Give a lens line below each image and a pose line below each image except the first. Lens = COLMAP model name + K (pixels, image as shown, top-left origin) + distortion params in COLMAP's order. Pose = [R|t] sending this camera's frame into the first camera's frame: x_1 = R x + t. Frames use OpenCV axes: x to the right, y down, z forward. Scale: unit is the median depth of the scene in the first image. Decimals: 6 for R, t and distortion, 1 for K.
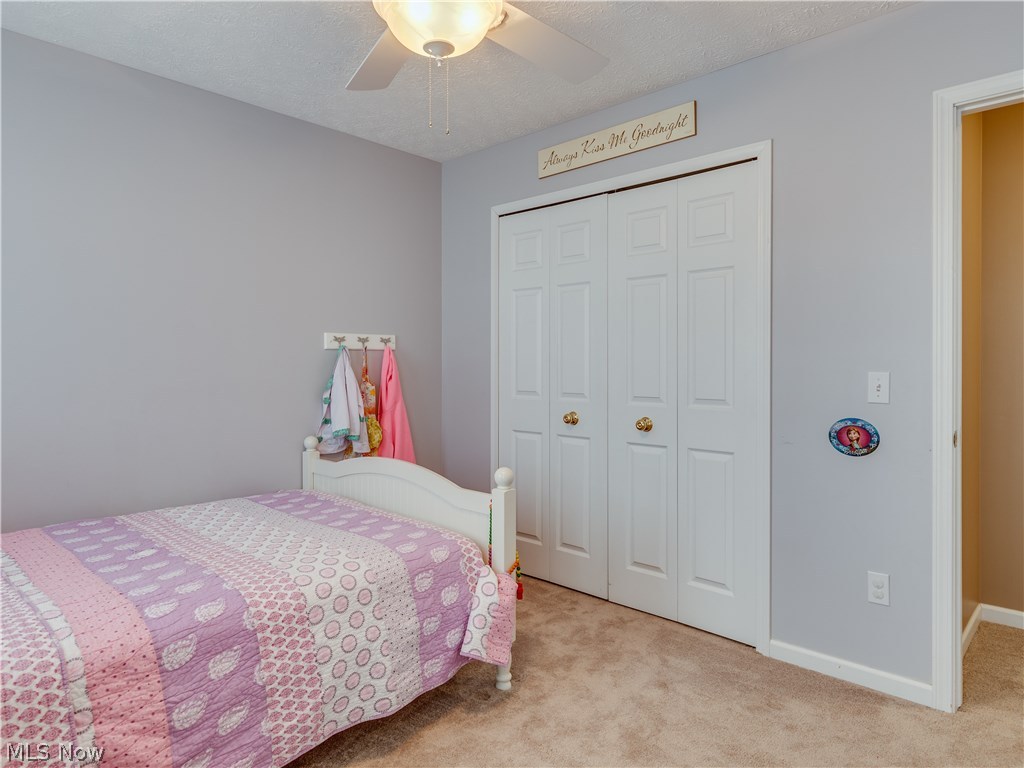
lens RADIAL K [[612.8, 0, 512.0], [0, 612.8, 384.0], [0, 0, 1]] dist [-0.001030, -0.000721]
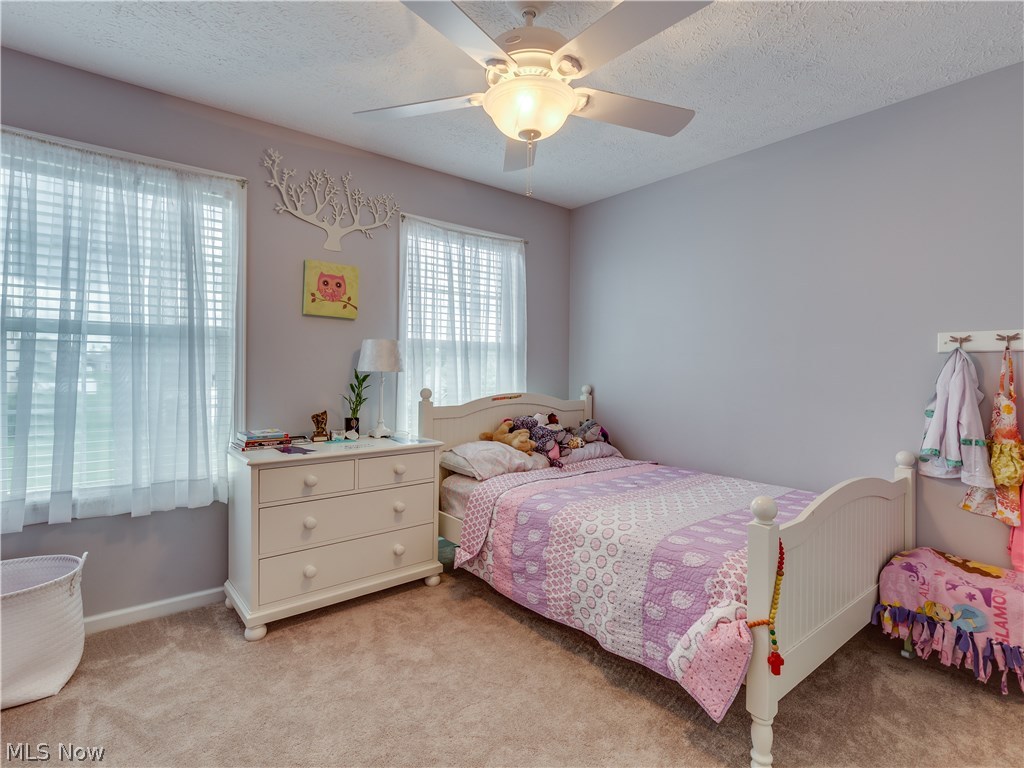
lens RADIAL K [[525.0, 0, 512.1], [0, 525.0, 374.7], [0, 0, 1]] dist [0.002881, 0.000465]
pose [[-0.126857, 0.010507, -0.991865, 0.890650], [-0.035891, 0.999240, 0.015176, -0.029724], [0.991271, 0.037524, -0.126384, 0.933351]]
